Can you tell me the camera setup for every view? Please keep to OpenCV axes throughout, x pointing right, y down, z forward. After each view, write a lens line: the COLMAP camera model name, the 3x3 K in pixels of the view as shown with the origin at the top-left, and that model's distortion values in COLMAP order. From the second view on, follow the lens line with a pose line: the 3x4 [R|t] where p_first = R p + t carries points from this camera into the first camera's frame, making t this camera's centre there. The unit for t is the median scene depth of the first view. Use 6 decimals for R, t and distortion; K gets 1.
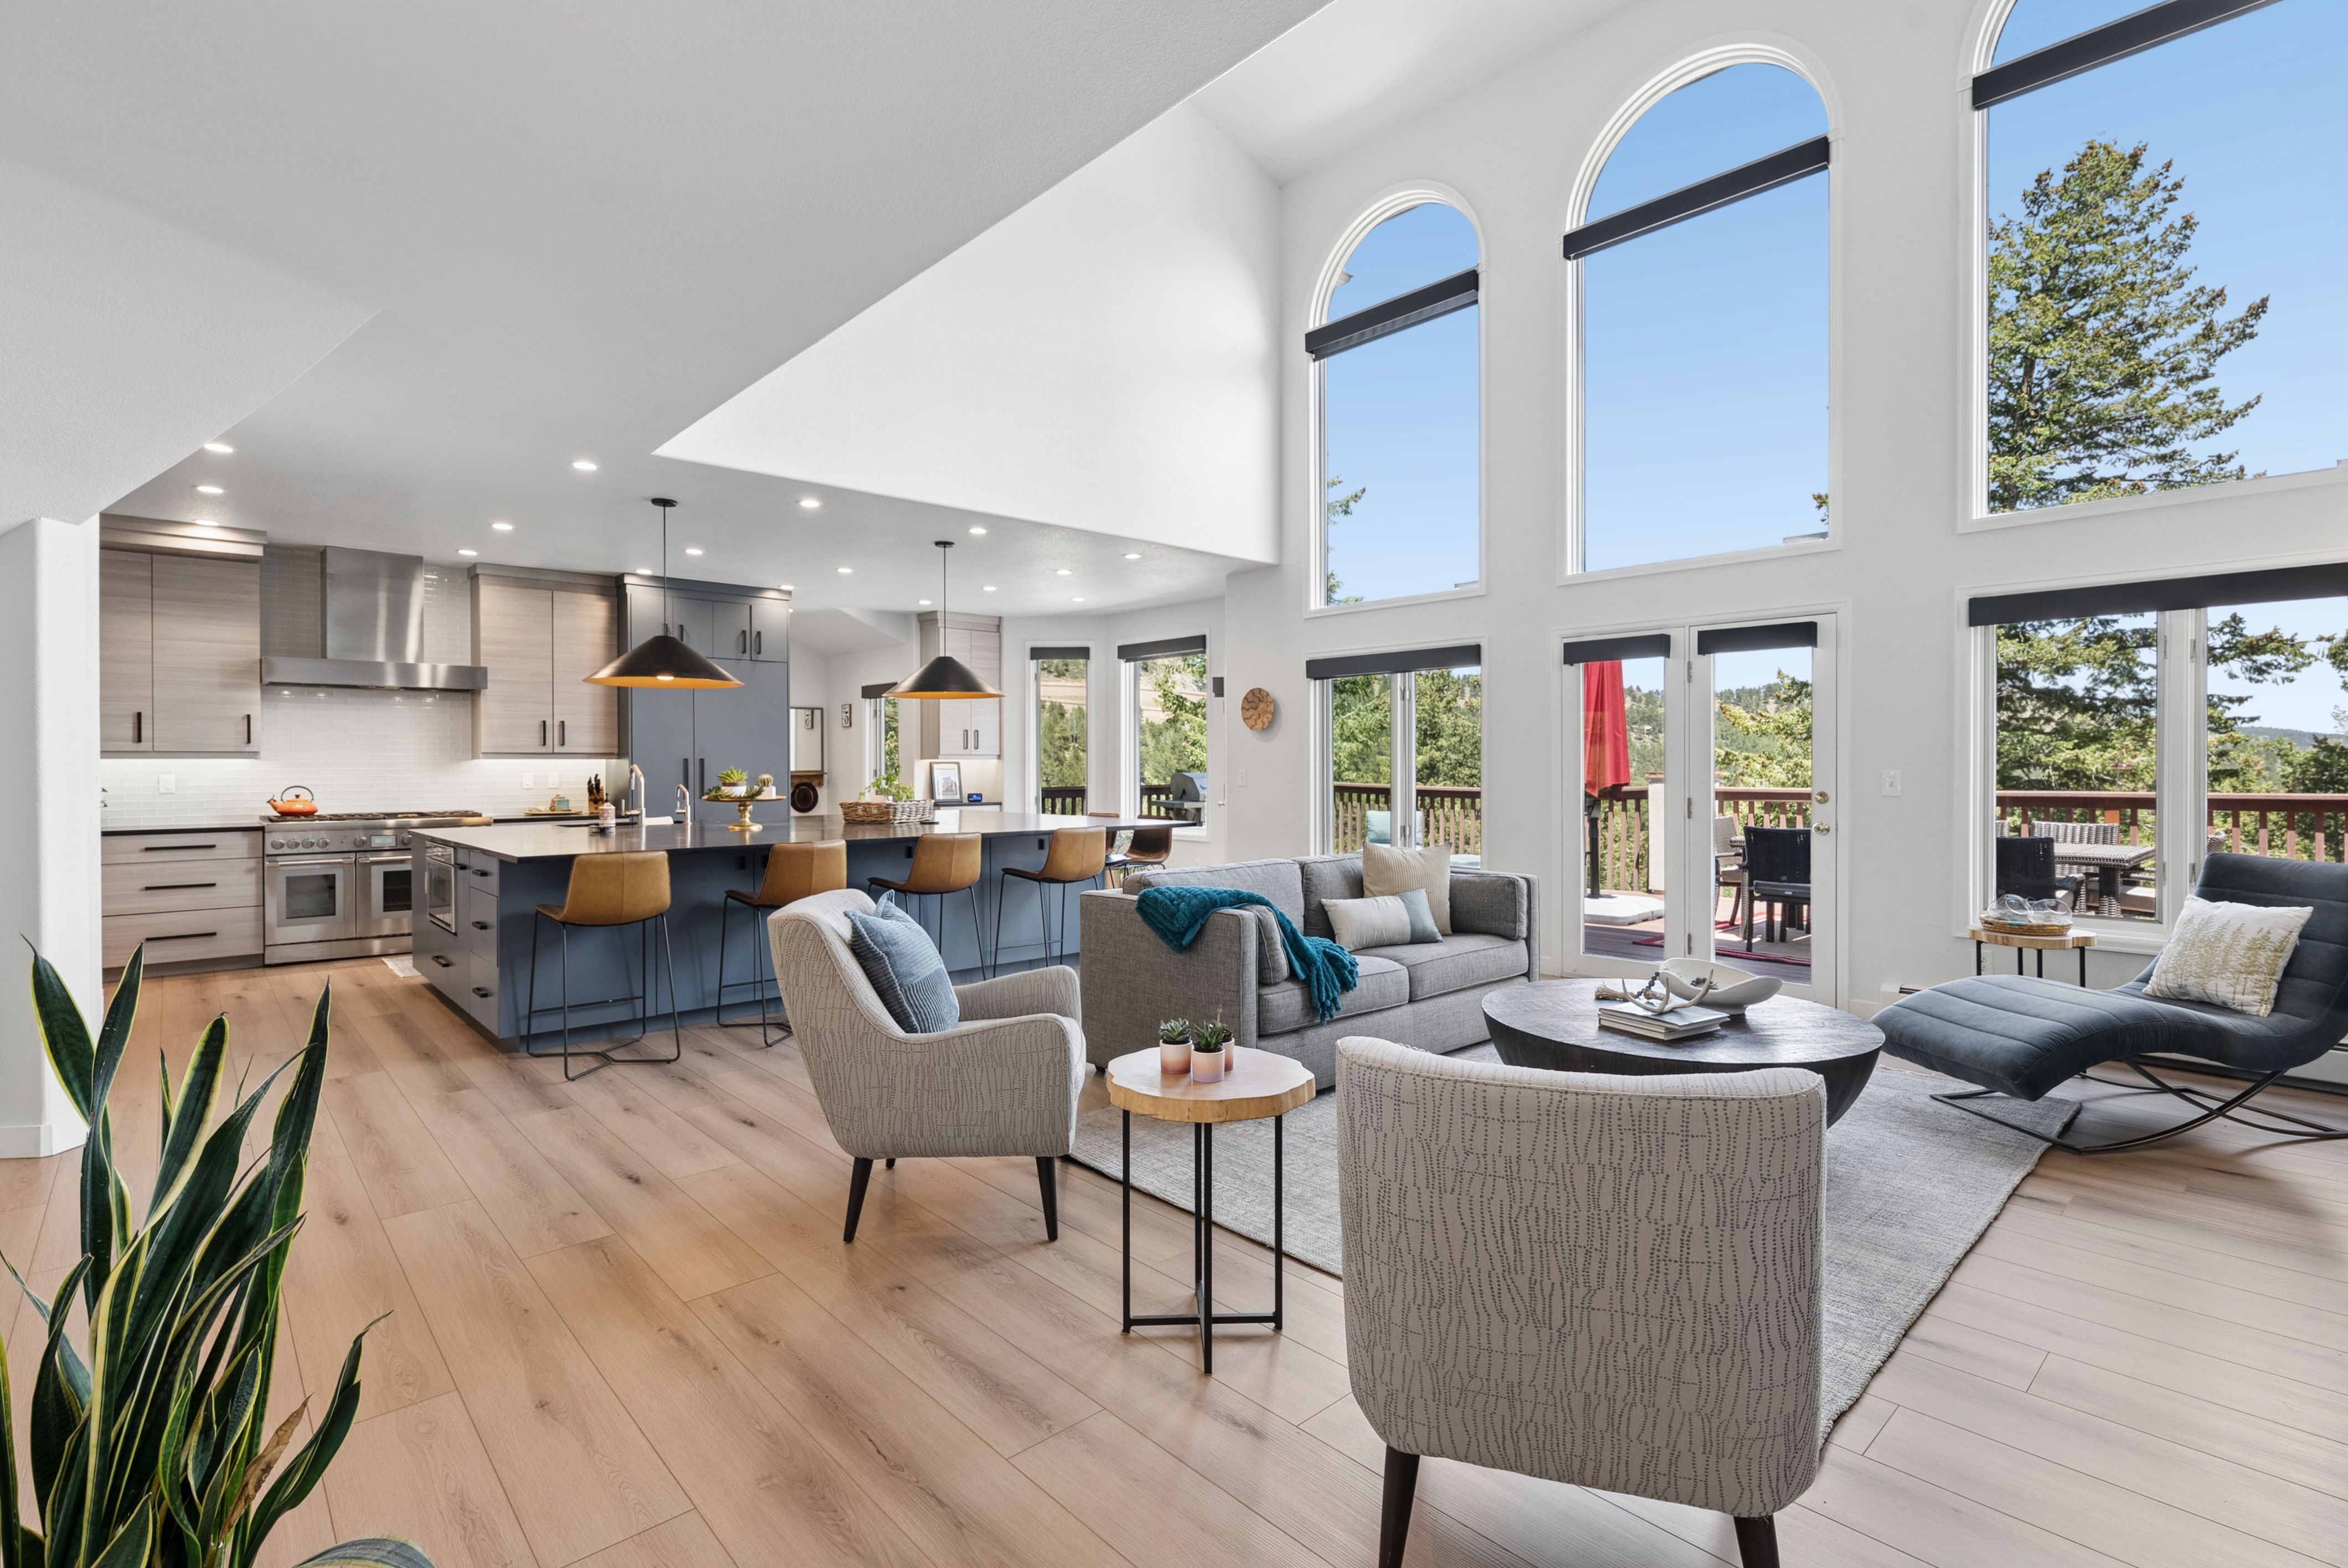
lens RADIAL K [[1098.7, 0, 1214.8], [0, 1098.7, 763.8], [0, 0, 1]] dist [0.004694, 0.000676]
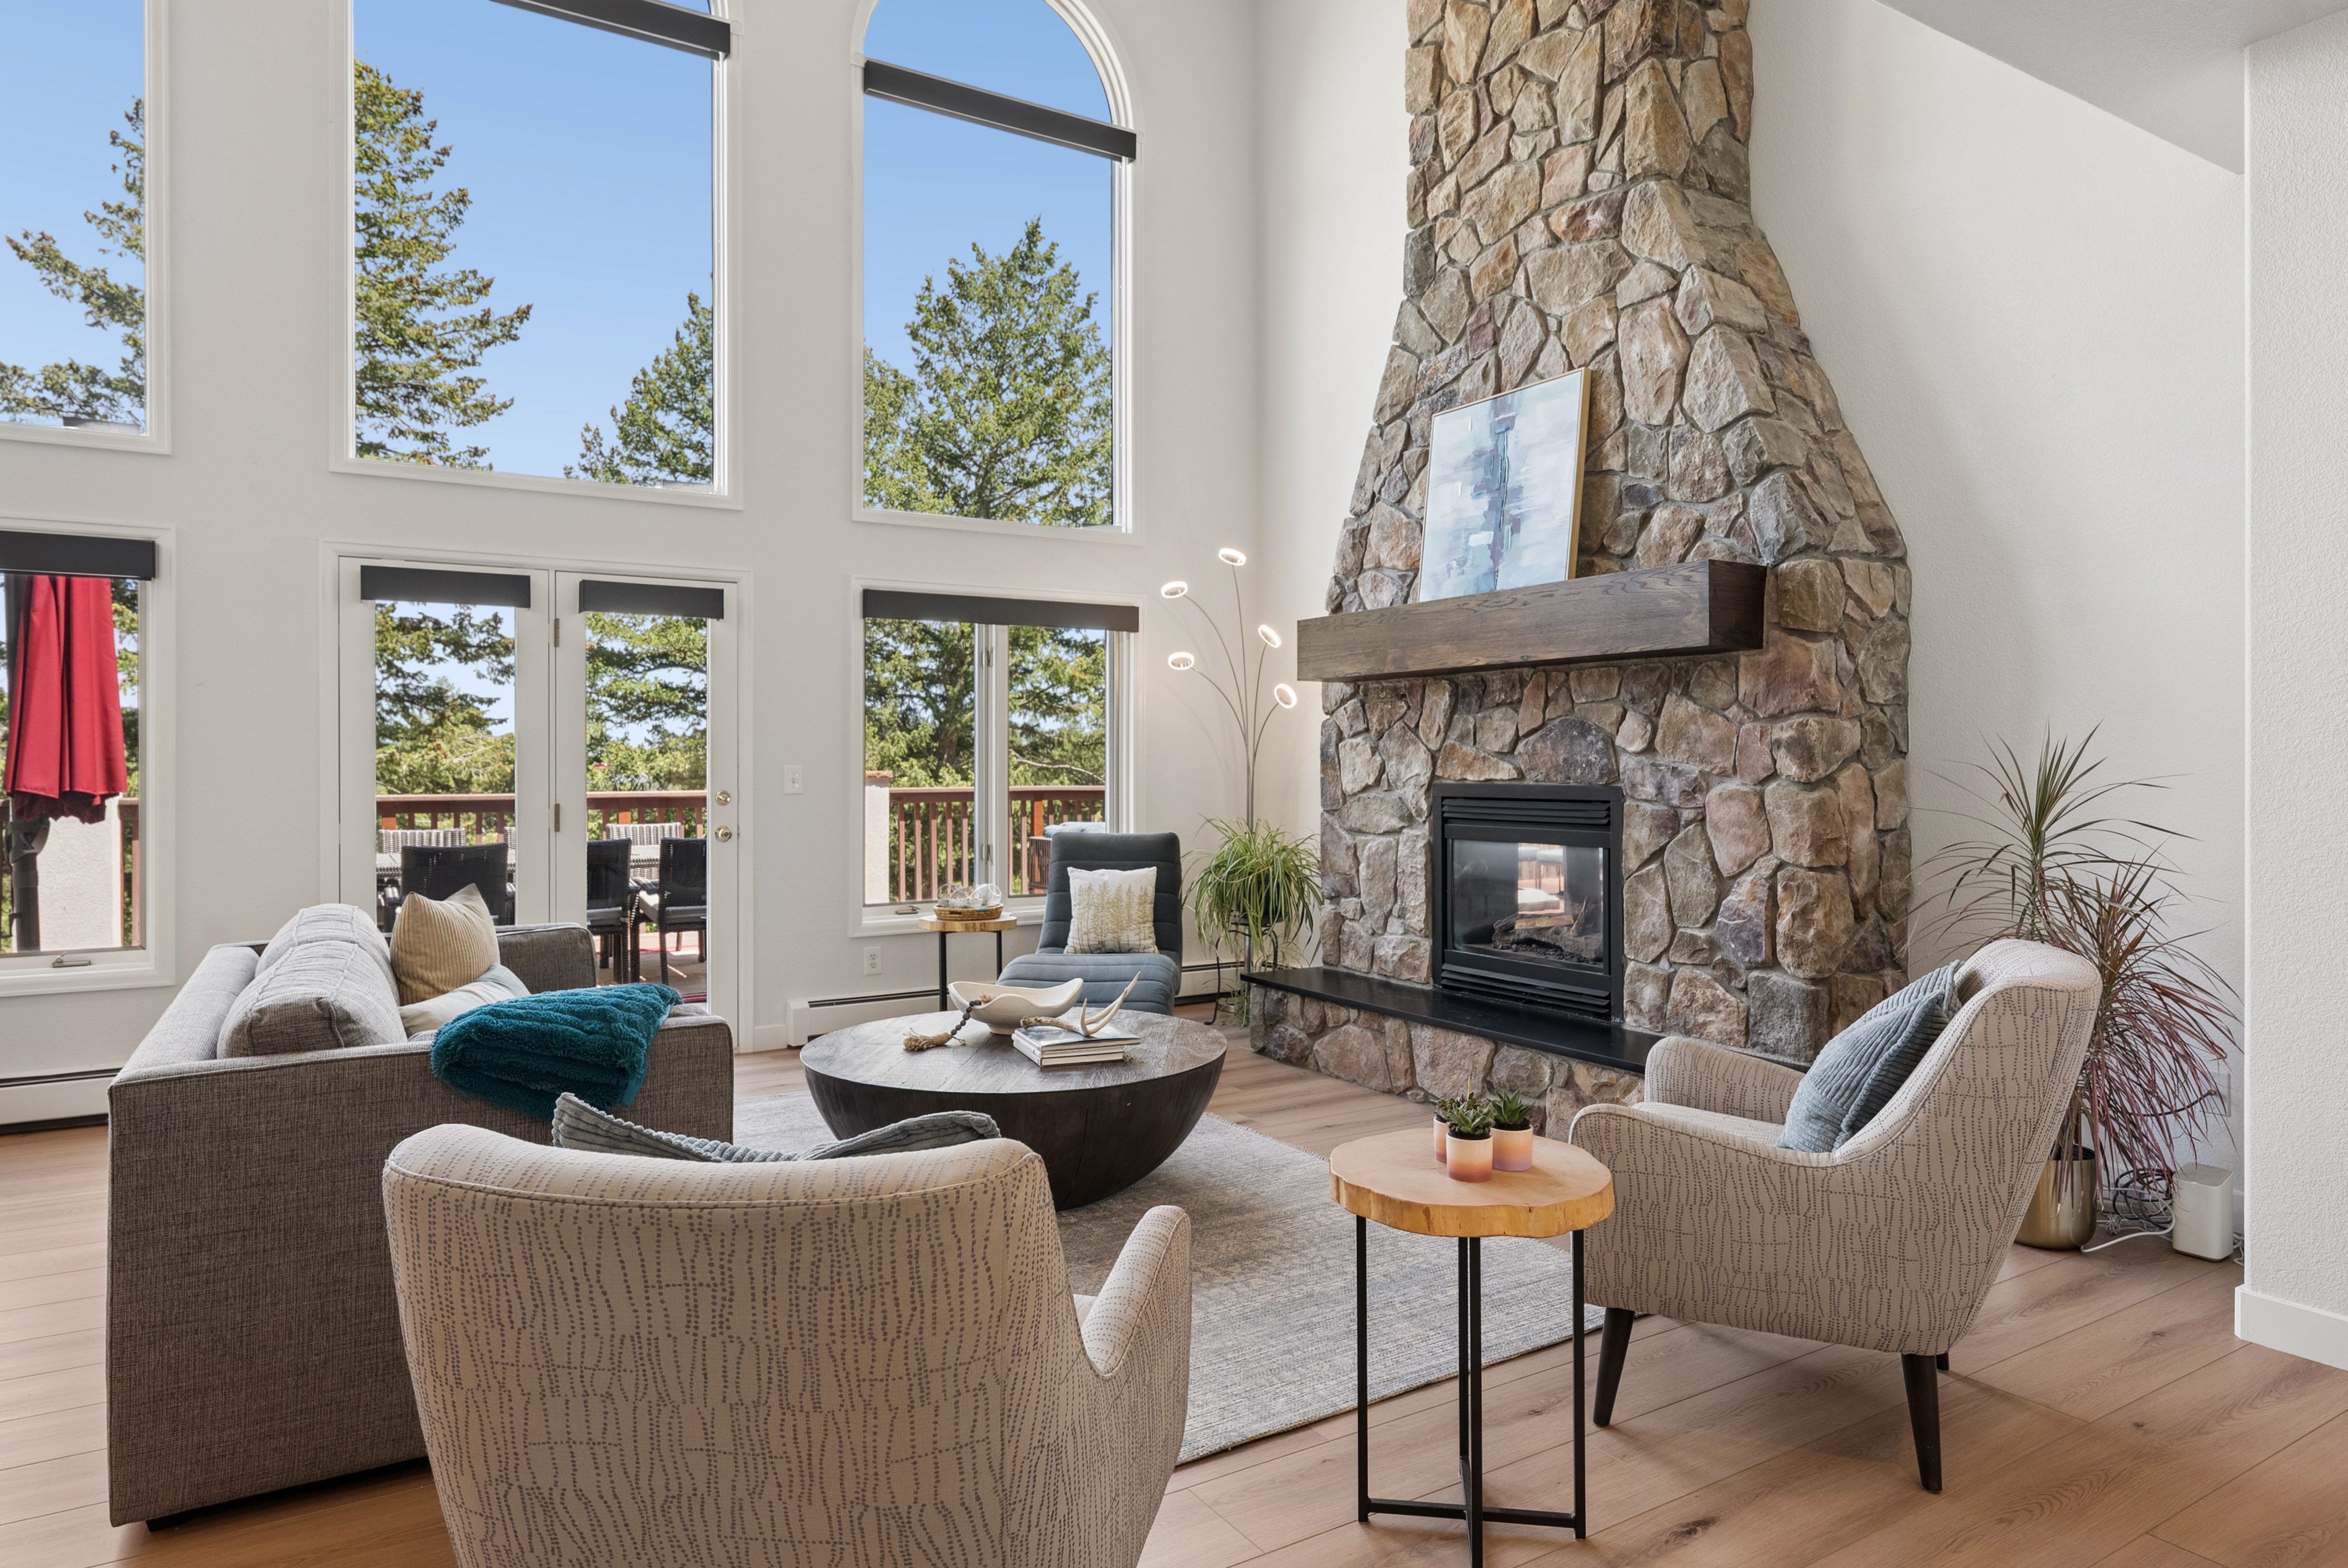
lens RADIAL K [[1370.0, 0, 1165.0], [0, 1370.0, 759.4], [0, 0, 1]] dist [0.007939, -0.000752]
pose [[0.215862, 0.004394, 0.976414, -0.186537], [0.002569, 0.999984, -0.005068, 0.003261], [-0.976420, 0.003602, 0.215848, 0.199359]]
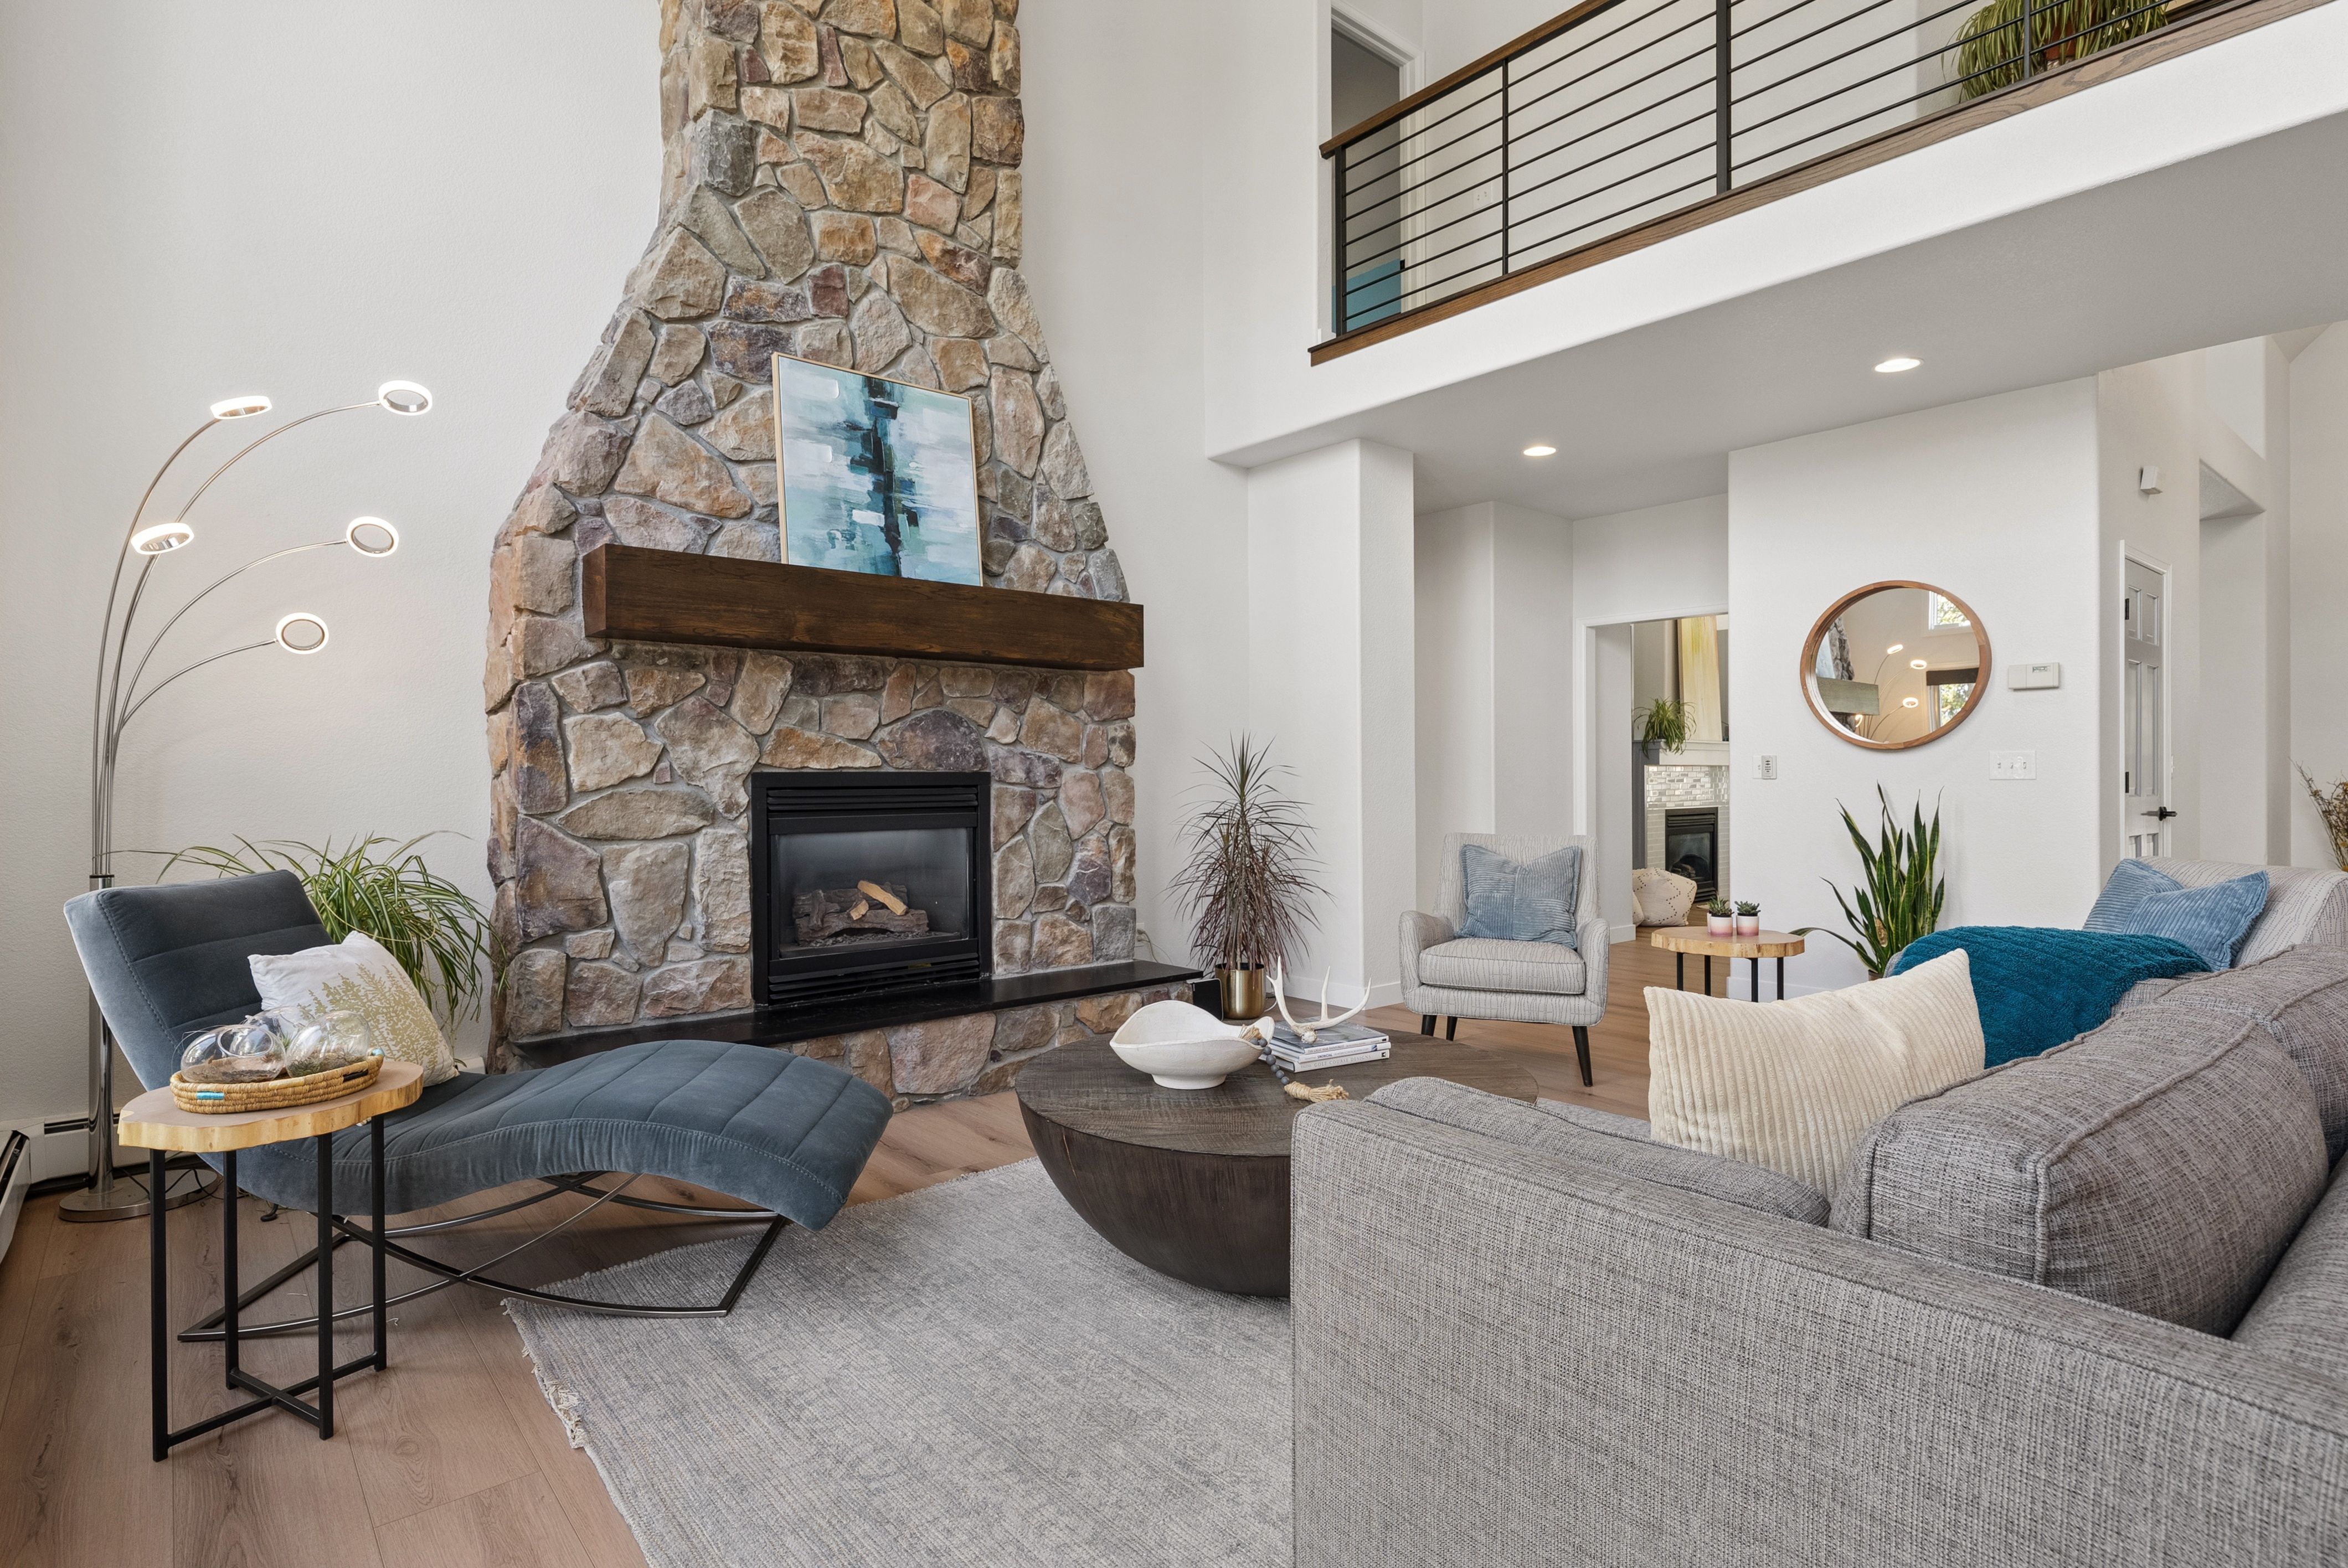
lens RADIAL K [[1203.2, 0, 1171.4], [0, 1203.2, 773.6], [0, 0, 1]] dist [0.007907, -0.000554]
pose [[-0.997858, 0.006445, 0.065092, 0.131224], [0.006345, 0.999978, -0.001737, 0.010703], [-0.065102, -0.001320, -0.997878, 0.544059]]
